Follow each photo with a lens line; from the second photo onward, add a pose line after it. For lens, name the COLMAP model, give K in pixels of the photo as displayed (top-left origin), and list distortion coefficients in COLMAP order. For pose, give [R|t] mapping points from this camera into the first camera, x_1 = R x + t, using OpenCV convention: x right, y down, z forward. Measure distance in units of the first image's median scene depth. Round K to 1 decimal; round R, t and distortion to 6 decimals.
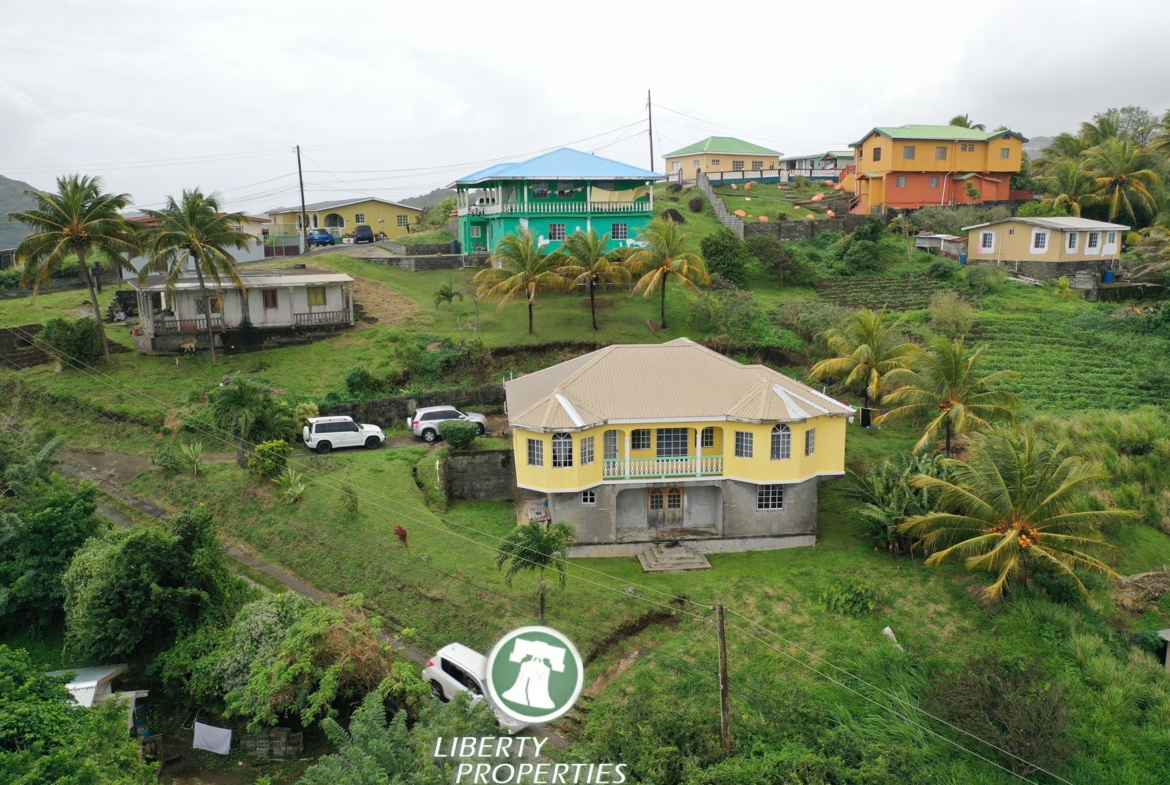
lens RADIAL K [[937.0, 0, 579.7], [0, 937.0, 356.9], [0, 0, 1]] dist [-0.001231, 0.002430]
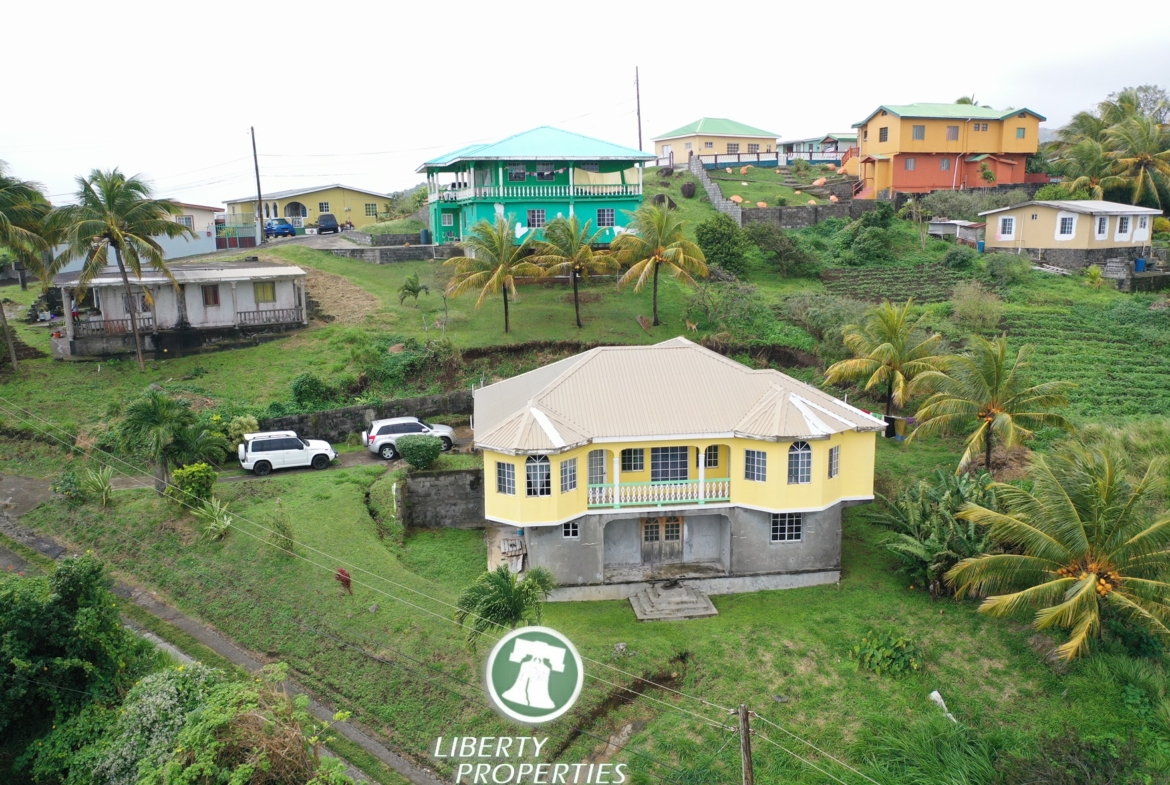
lens RADIAL K [[937.0, 0, 580.7], [0, 937.0, 366.6], [0, 0, 1]] dist [-0.001231, 0.002430]
pose [[0.999871, -0.007369, 0.014303, 0.006082], [0.007127, 0.999832, 0.016882, -0.008556], [-0.014425, -0.016778, 0.999755, 0.135229]]
